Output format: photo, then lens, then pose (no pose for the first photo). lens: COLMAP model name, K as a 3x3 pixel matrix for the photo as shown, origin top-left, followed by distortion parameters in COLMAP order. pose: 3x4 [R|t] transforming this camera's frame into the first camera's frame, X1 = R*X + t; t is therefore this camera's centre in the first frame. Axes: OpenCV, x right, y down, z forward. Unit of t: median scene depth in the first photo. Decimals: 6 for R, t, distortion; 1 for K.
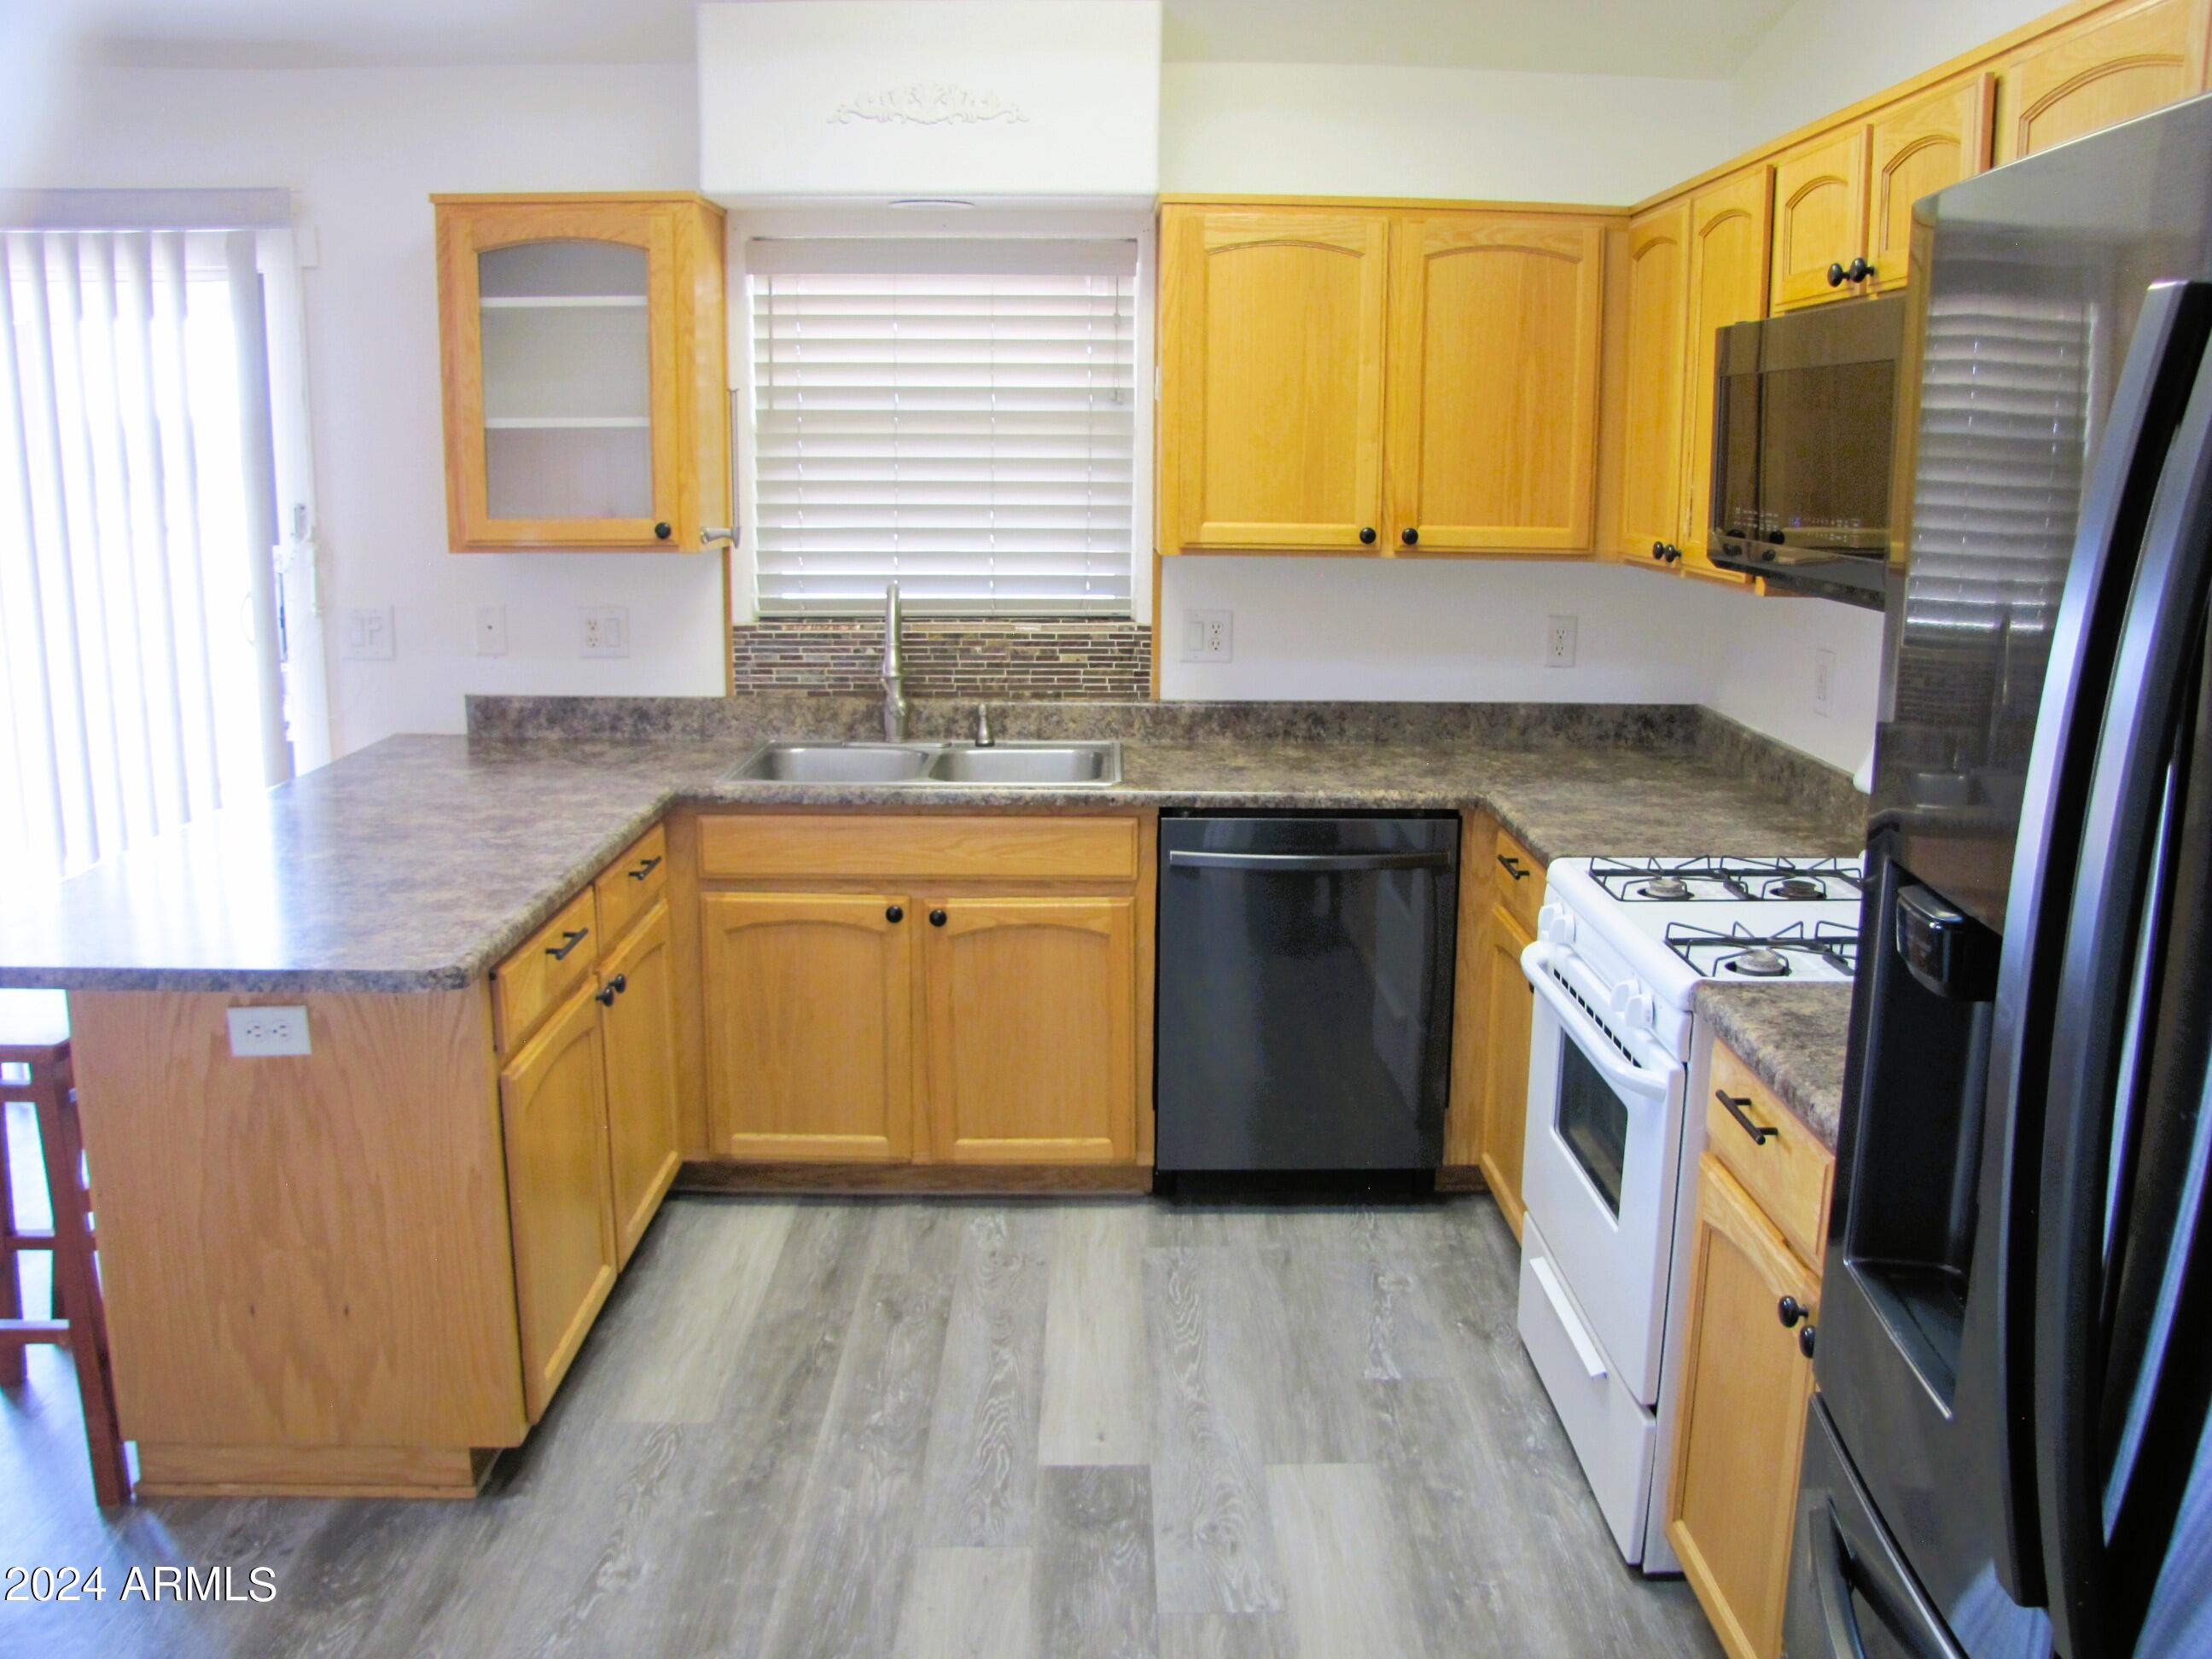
lens RADIAL K [[1841.2, 0, 1107.2], [0, 1841.2, 821.2], [0, 0, 1]] dist [-0.108683, 0.045027]
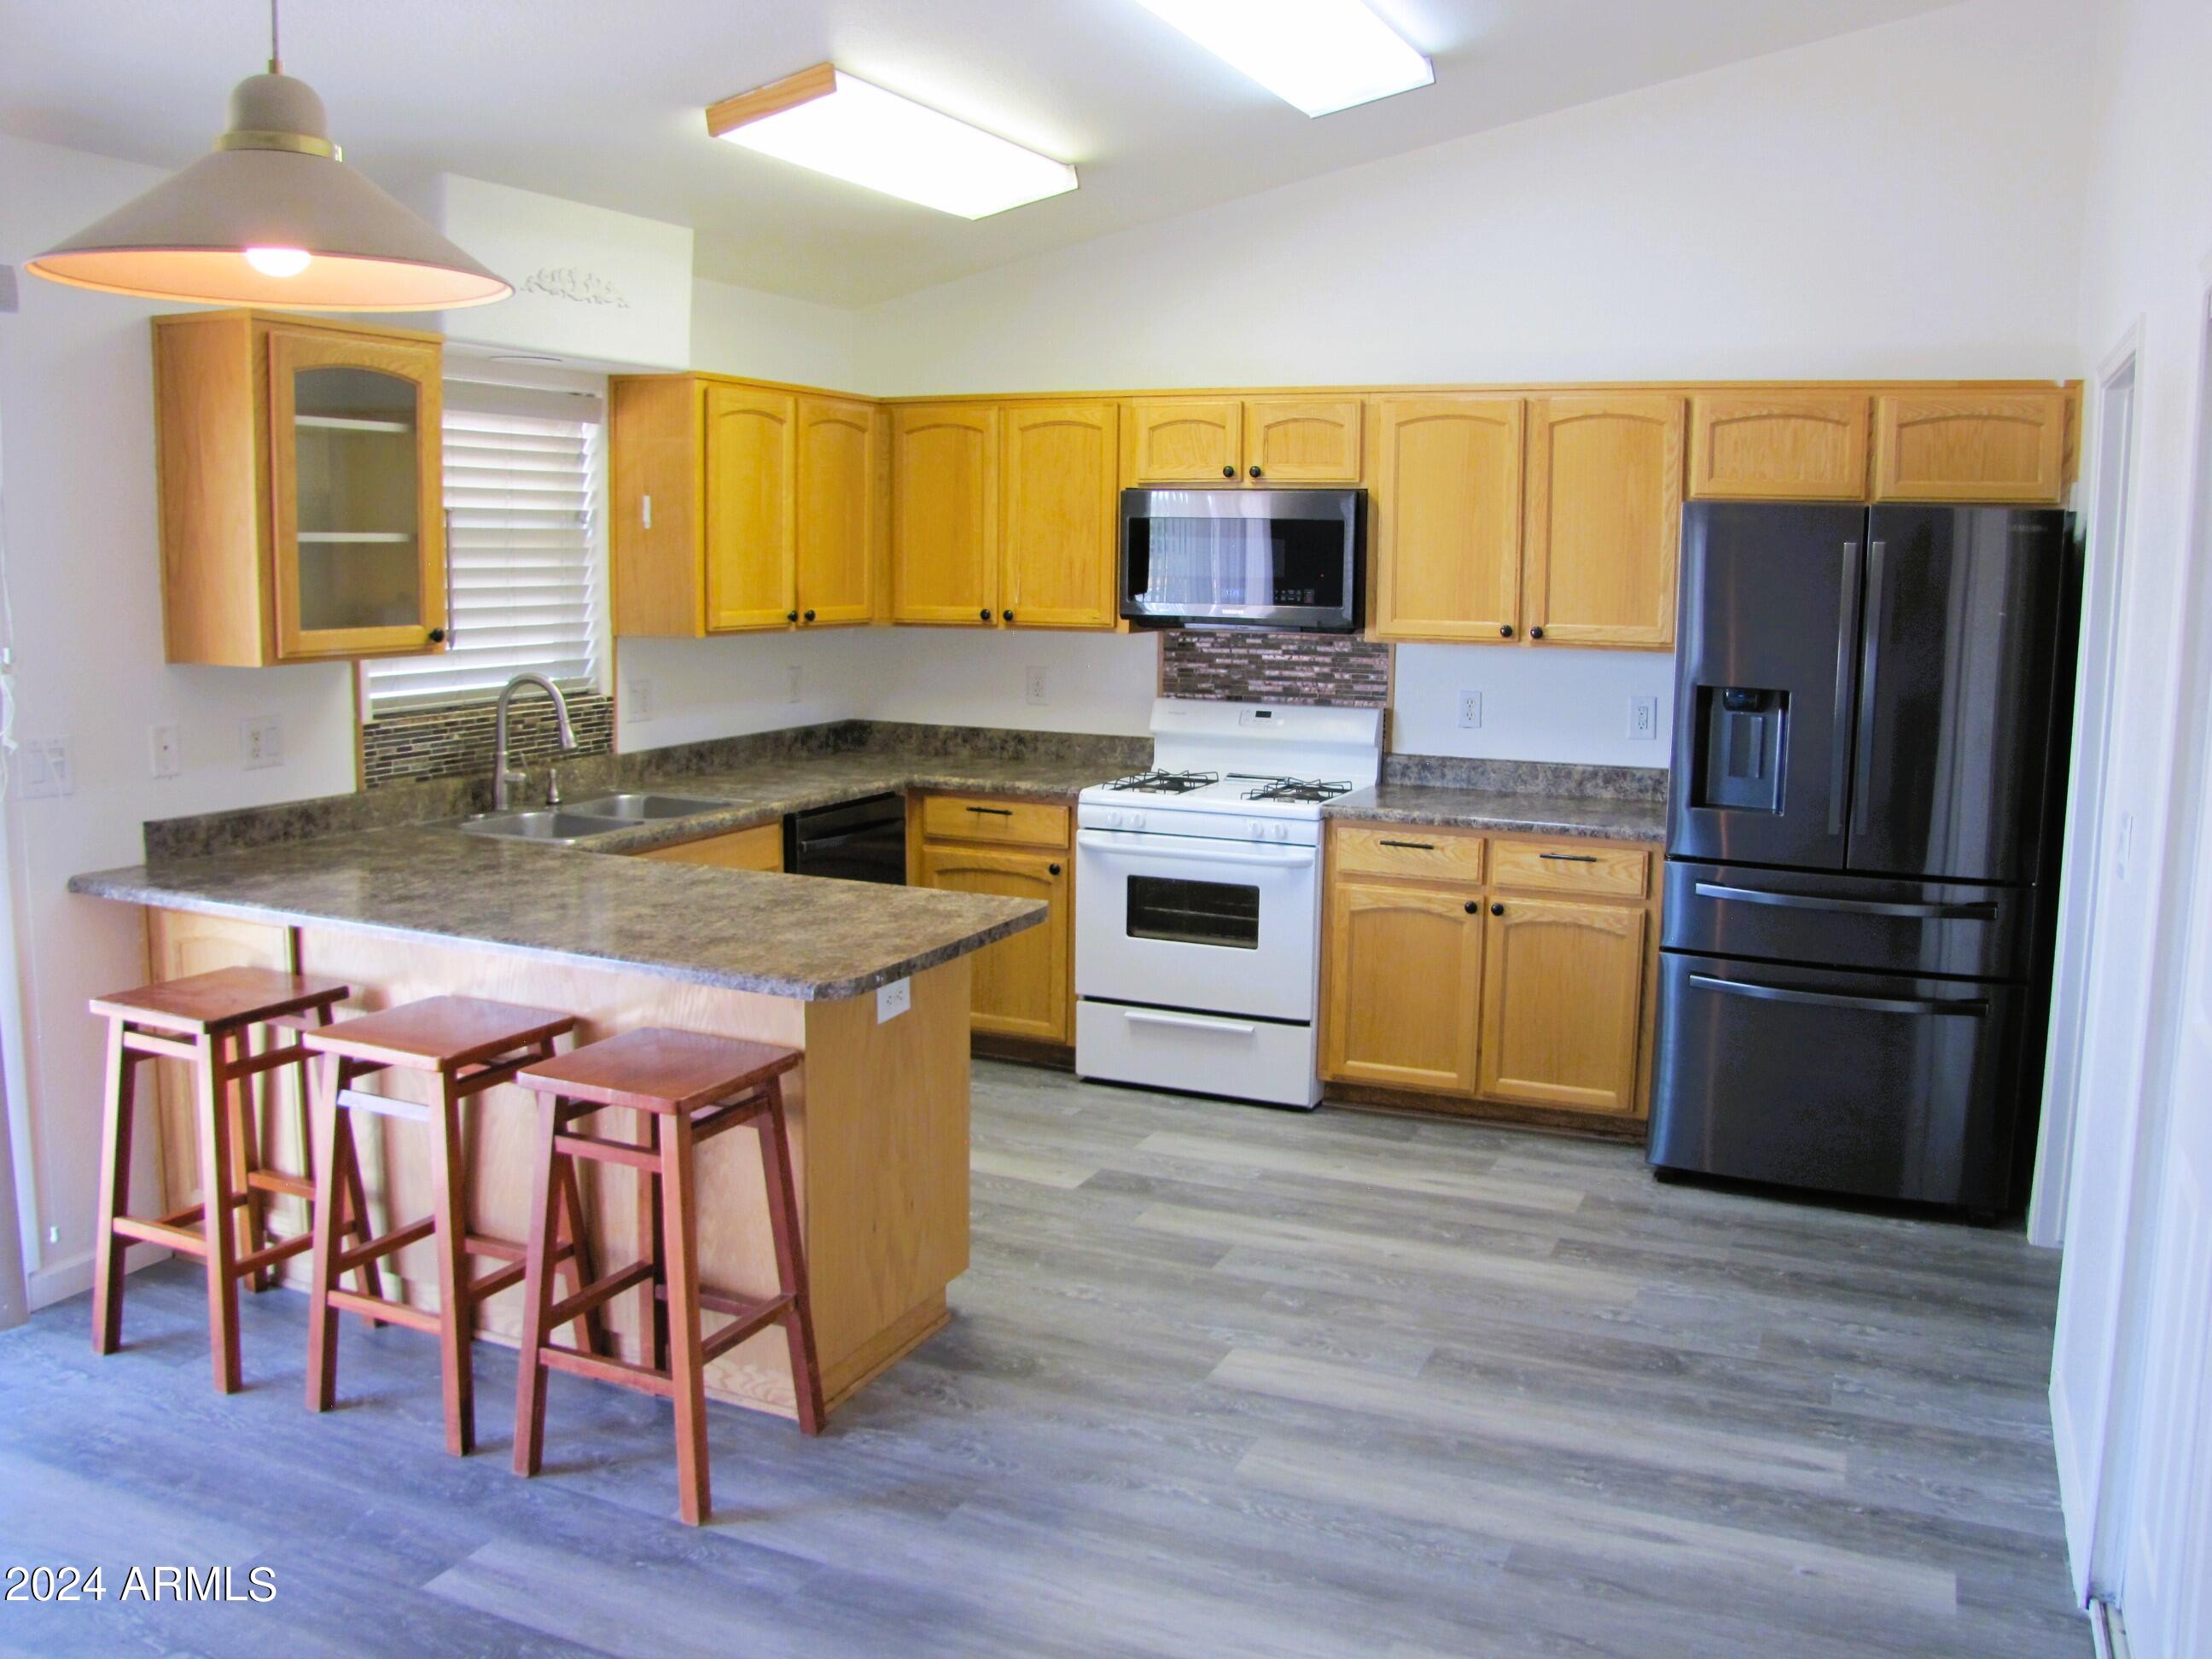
lens RADIAL K [[1841.2, 0, 1111.4], [0, 1841.2, 825.3], [0, 0, 1]] dist [-0.108683, 0.045027]
pose [[0.430977, -0.136829, 0.891929, -1.064157], [0.169367, 0.983136, 0.068983, -0.051554], [-0.886326, 0.121333, 0.446883, 0.151918]]
